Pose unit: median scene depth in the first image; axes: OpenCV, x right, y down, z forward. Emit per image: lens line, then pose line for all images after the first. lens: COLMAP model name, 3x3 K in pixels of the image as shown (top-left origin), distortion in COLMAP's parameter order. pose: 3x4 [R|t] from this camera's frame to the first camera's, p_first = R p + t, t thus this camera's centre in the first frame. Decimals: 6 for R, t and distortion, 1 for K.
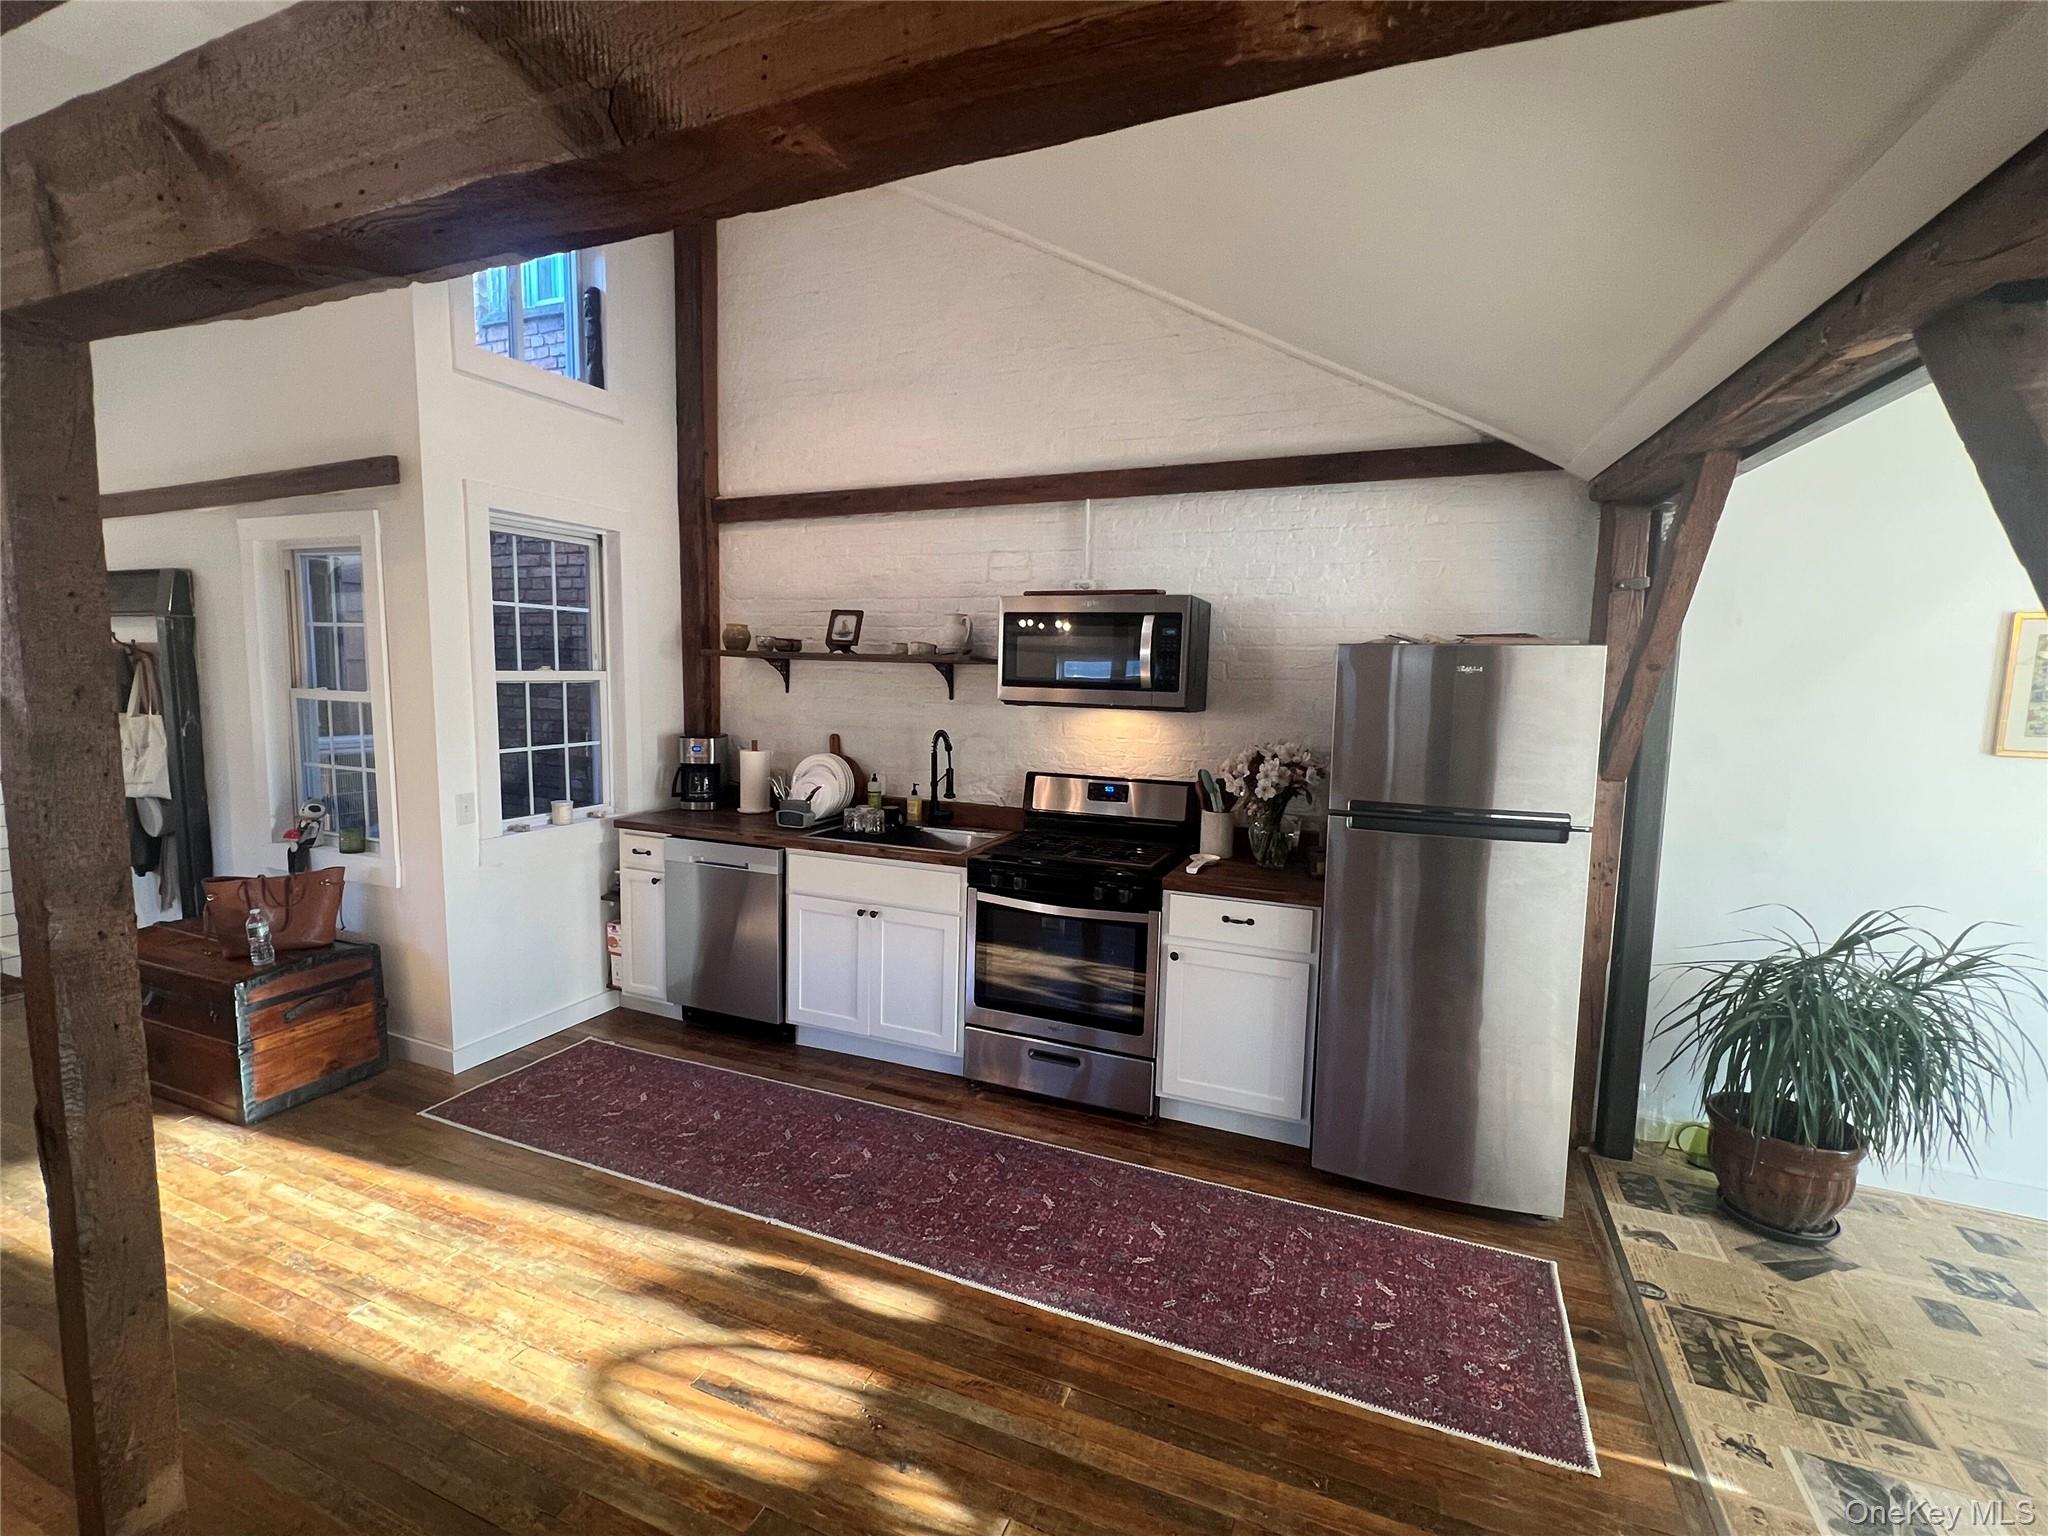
lens RADIAL K [[926.1, 0, 1016.7], [0, 926.1, 759.9], [0, 0, 1]] dist [-0.013189, 0.001906]
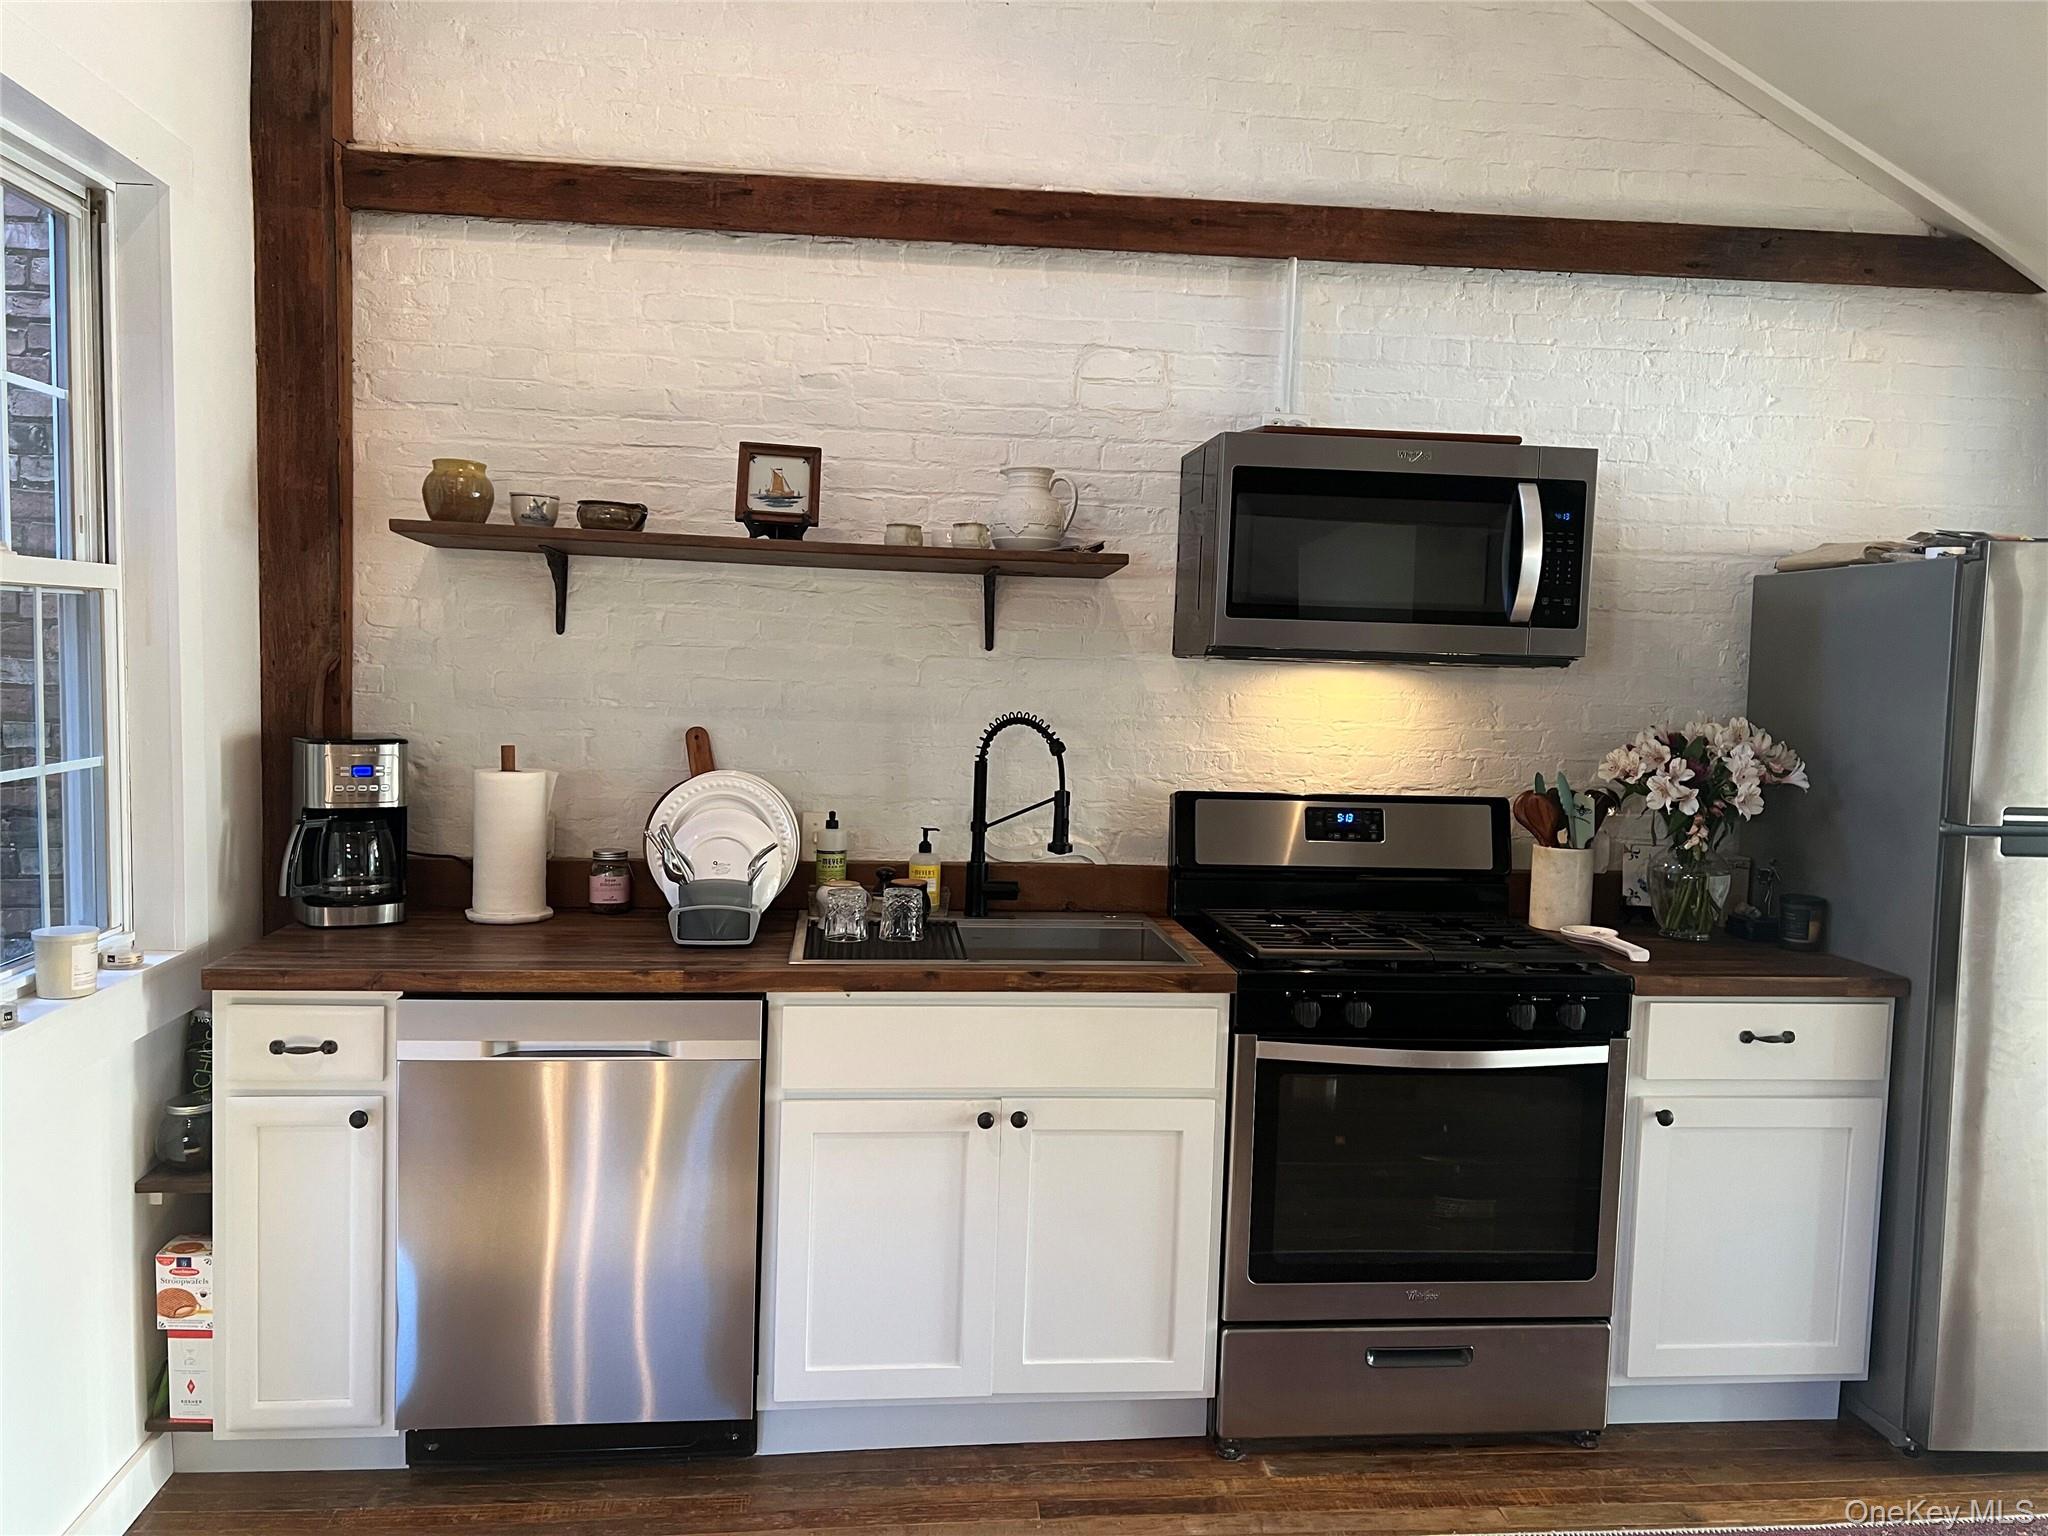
lens RADIAL K [[1539.1, 0, 1029.6], [0, 1539.1, 768.3], [0, 0, 1]] dist [0.040271, -0.049755]
pose [[0.872763, -0.031900, 0.487101, -0.458286], [0.036419, 0.999337, 0.000193, -0.003089], [-0.486784, 0.017571, 0.873346, 0.308029]]
